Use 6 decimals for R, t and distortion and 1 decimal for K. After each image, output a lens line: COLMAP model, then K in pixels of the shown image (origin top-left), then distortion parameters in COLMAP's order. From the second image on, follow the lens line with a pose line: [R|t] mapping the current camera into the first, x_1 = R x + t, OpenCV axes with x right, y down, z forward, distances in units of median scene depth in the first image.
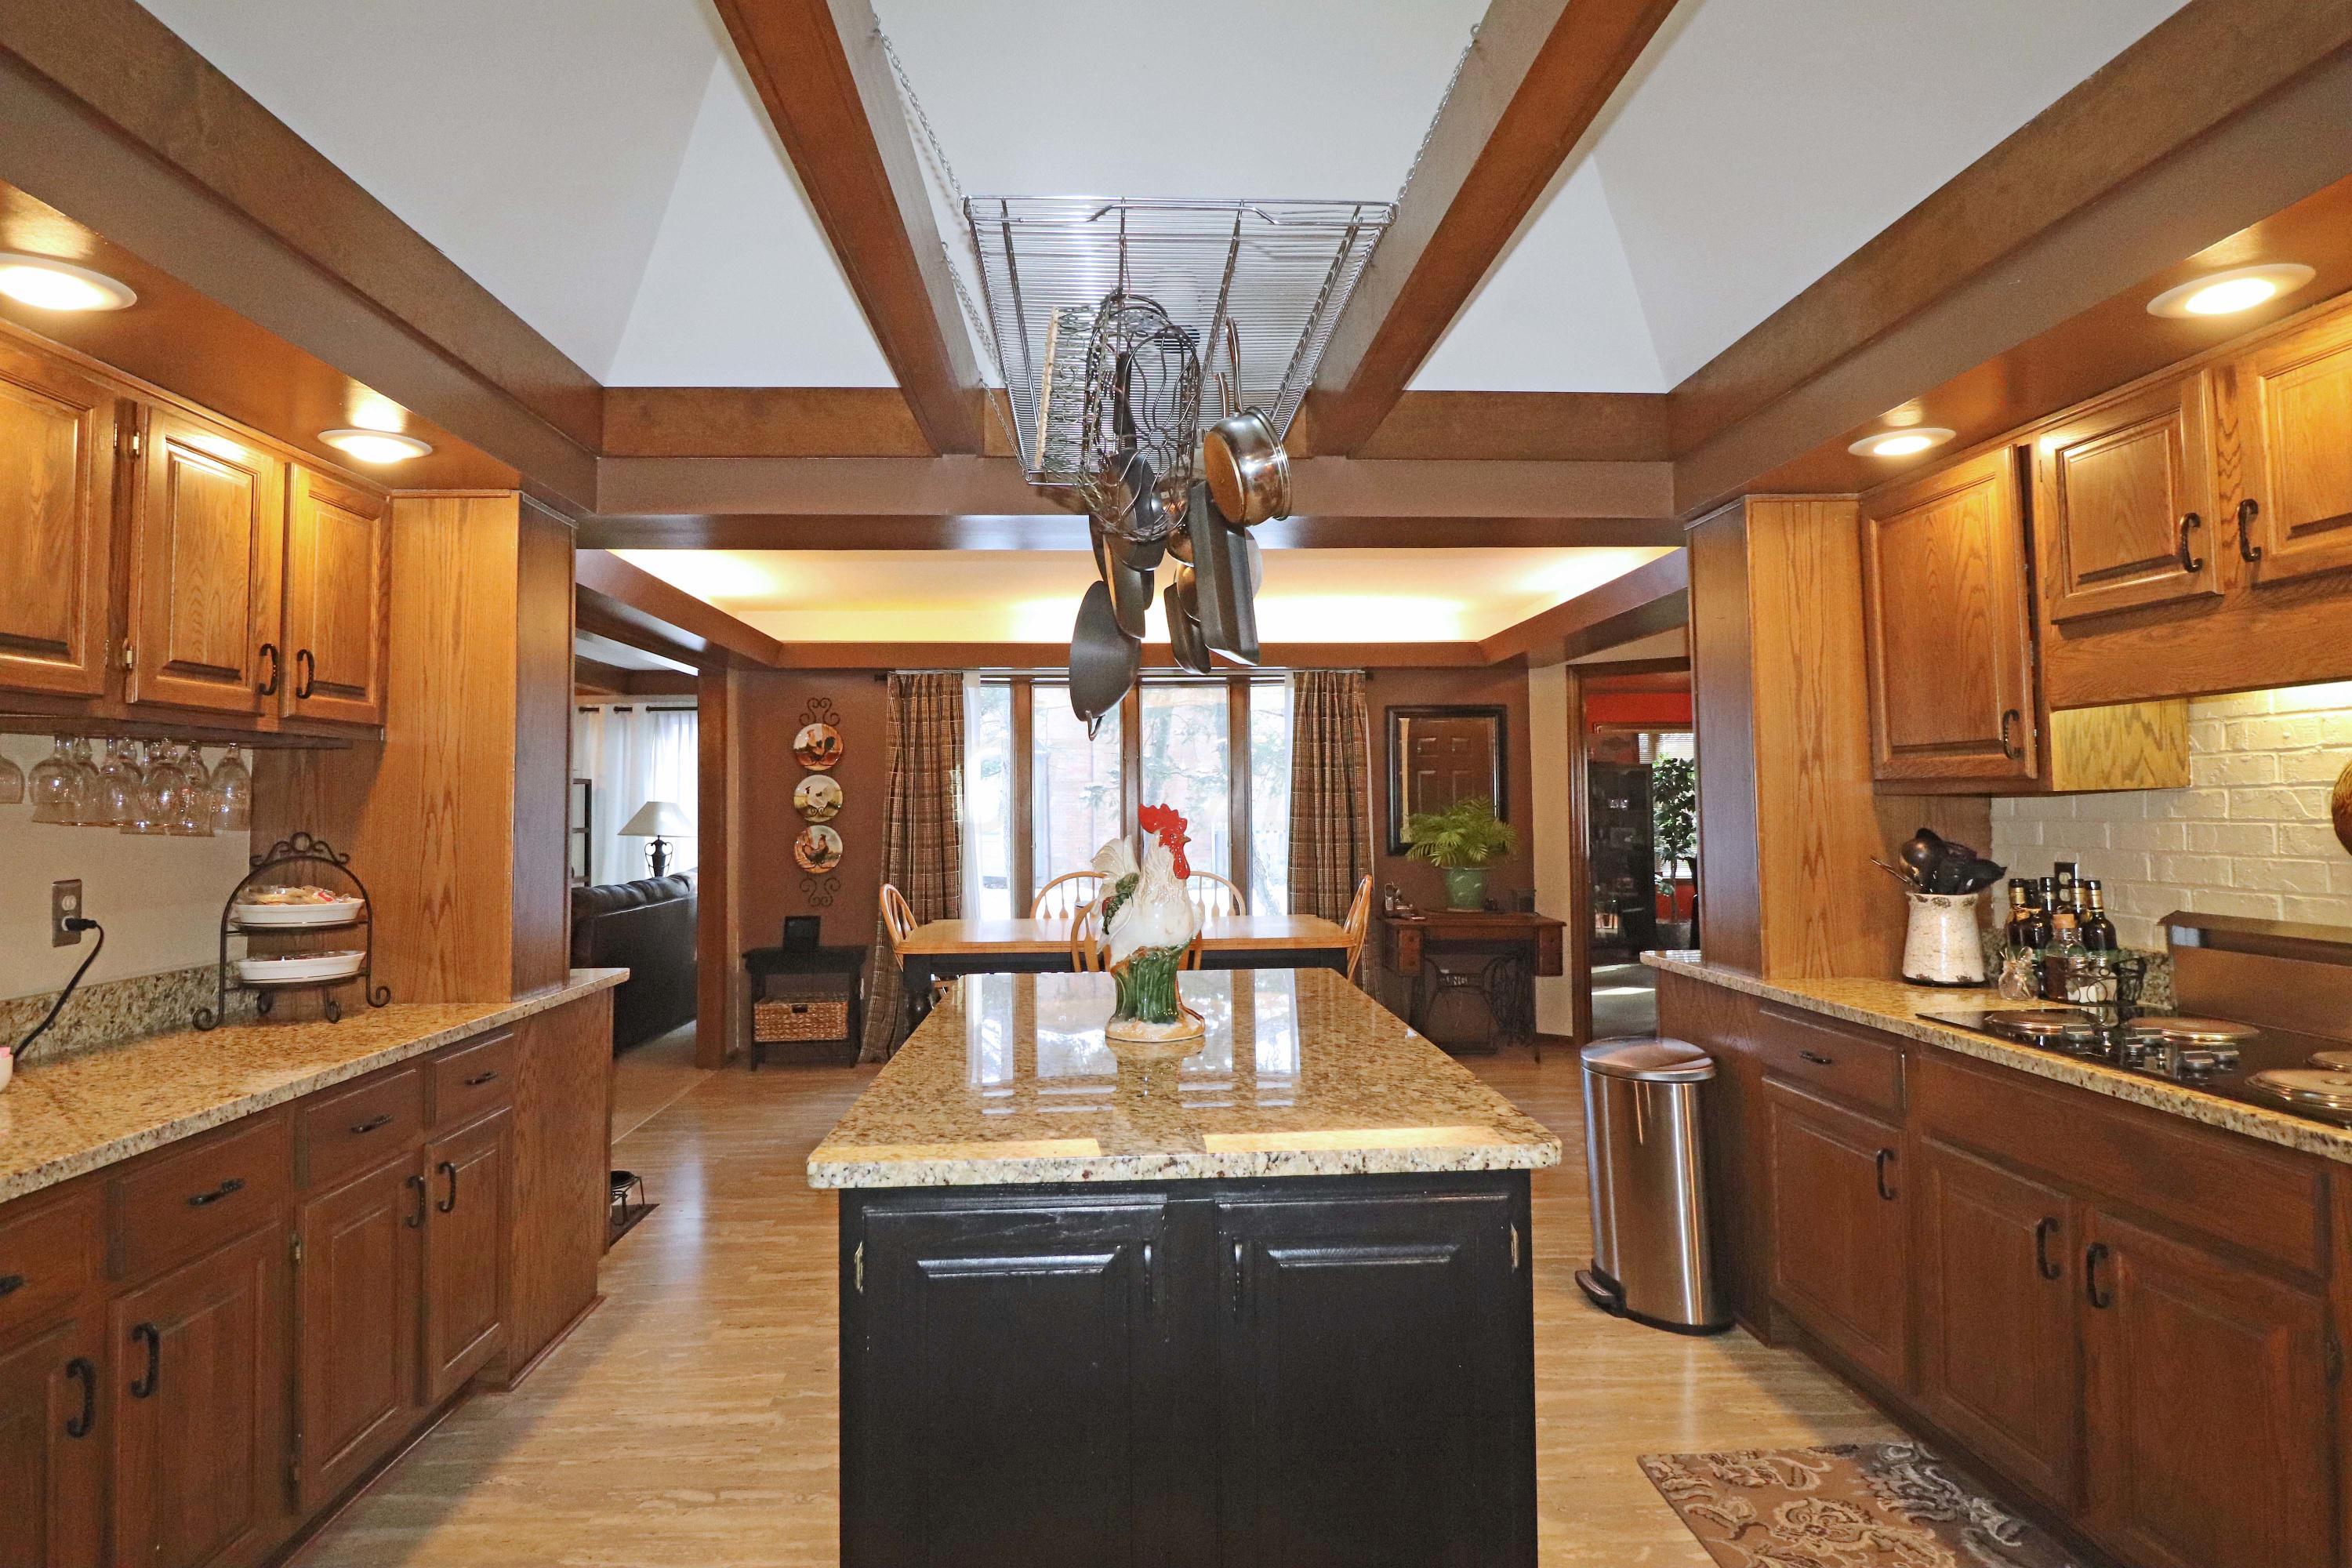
lens RADIAL K [[1271.3, 0, 1178.9], [0, 1271.3, 760.2], [0, 0, 1]] dist [0.005698, -0.012854]
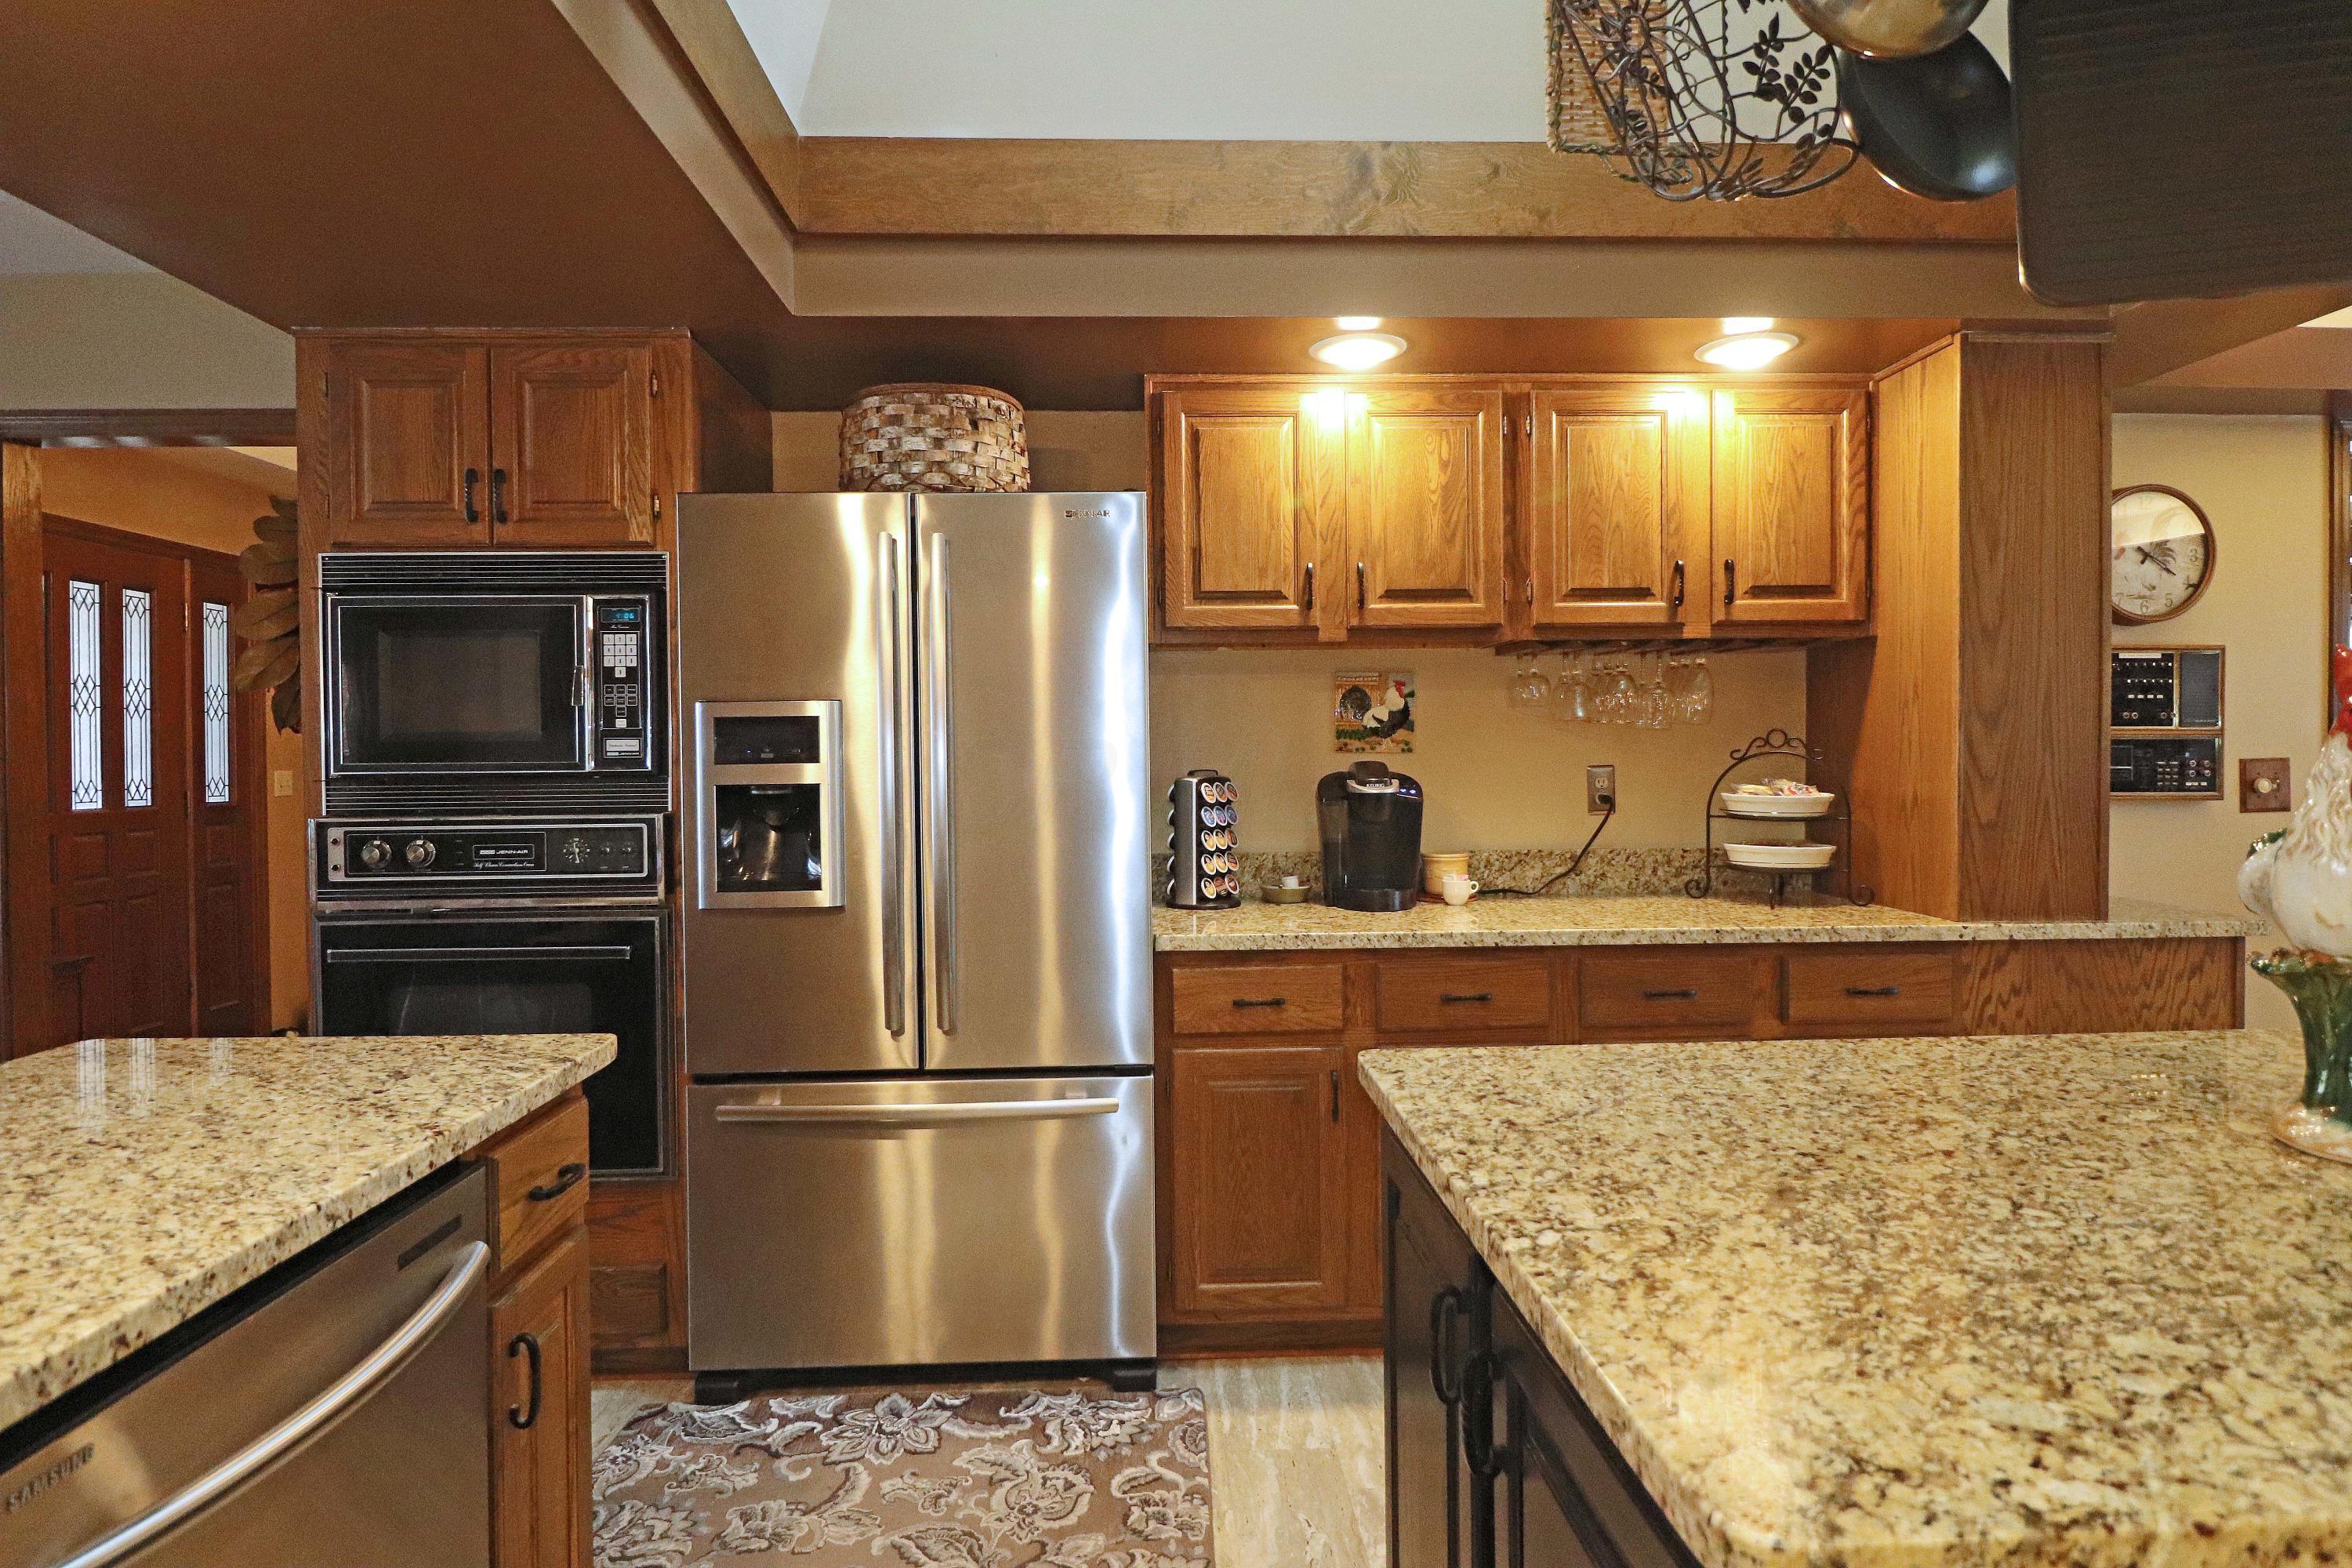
lens RADIAL K [[1271.3, 0, 1173.9], [0, 1271.3, 767.1], [0, 0, 1]] dist [0.005698, -0.012854]
pose [[-0.015979, 0.021923, -0.999632, 0.428455], [0.045220, 0.998753, 0.021180, 0.047775], [0.998849, -0.044864, -0.016950, 0.568115]]
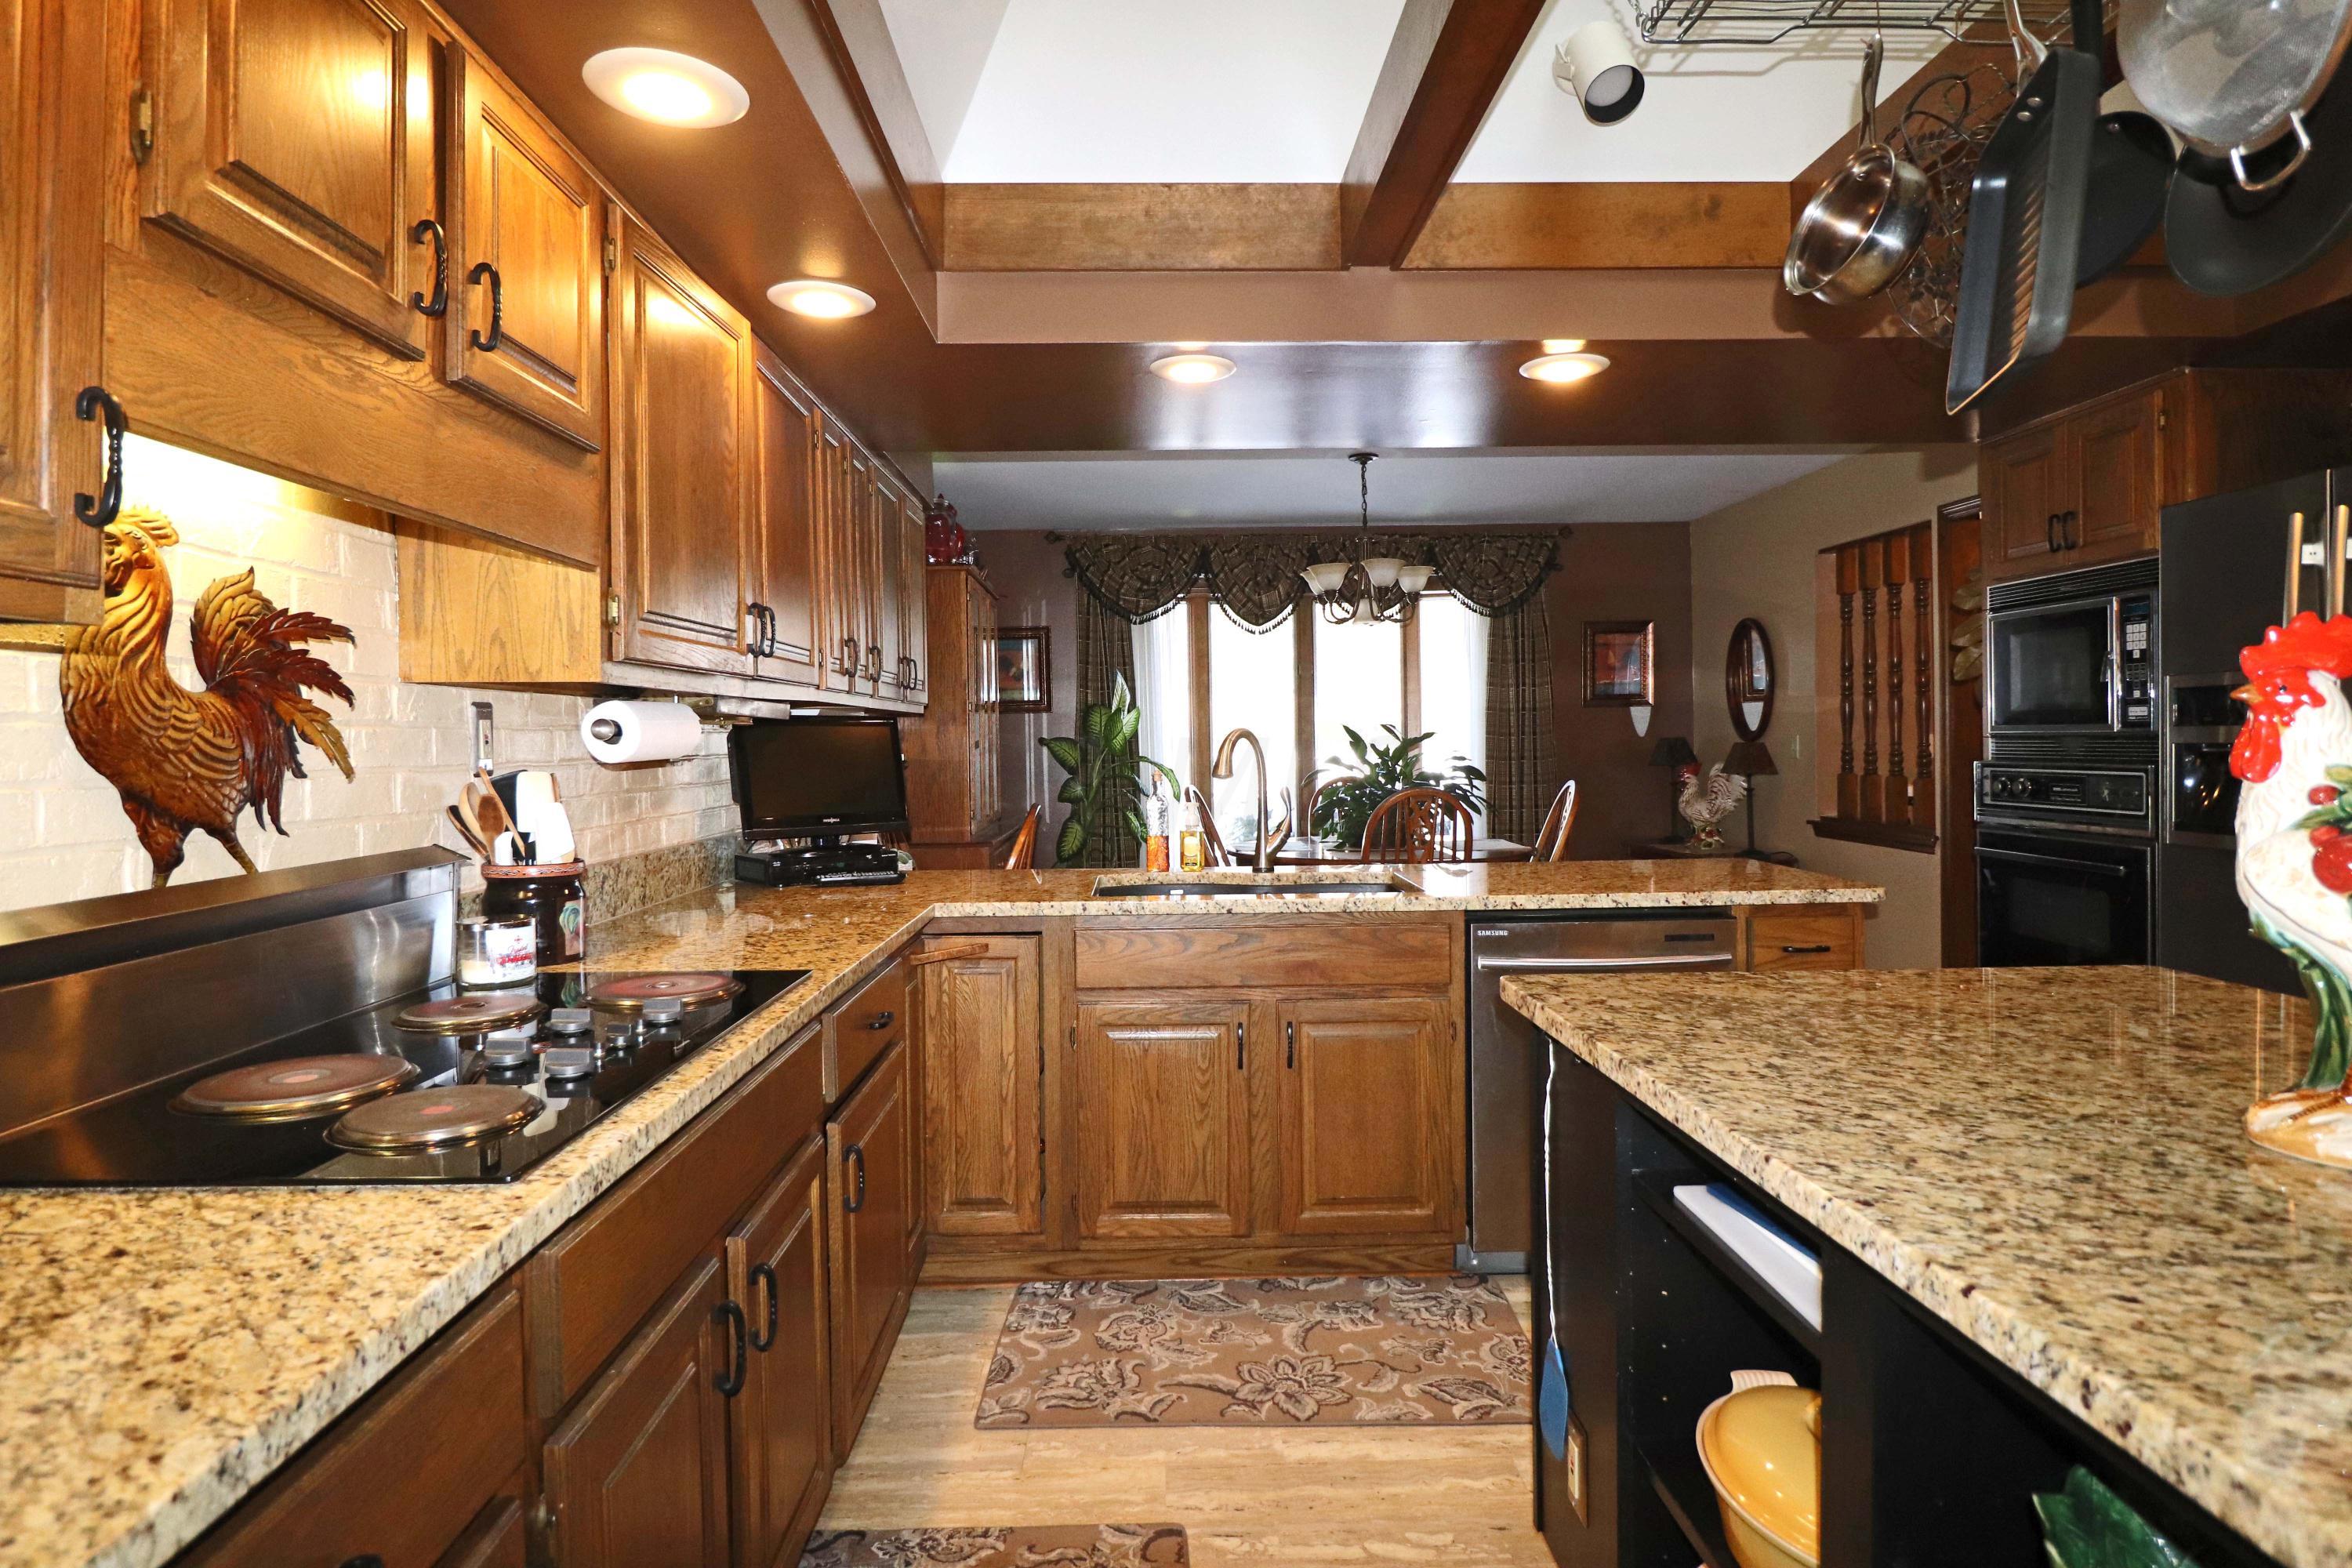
lens RADIAL K [[1271.3, 0, 1178.9], [0, 1271.3, 752.8], [0, 0, 1]] dist [0.005698, -0.012854]
pose [[-0.999136, 0.024226, 0.033773, 0.354660], [0.023421, 0.999437, -0.024031, 0.081798], [-0.034336, -0.023219, -0.999141, 1.412887]]
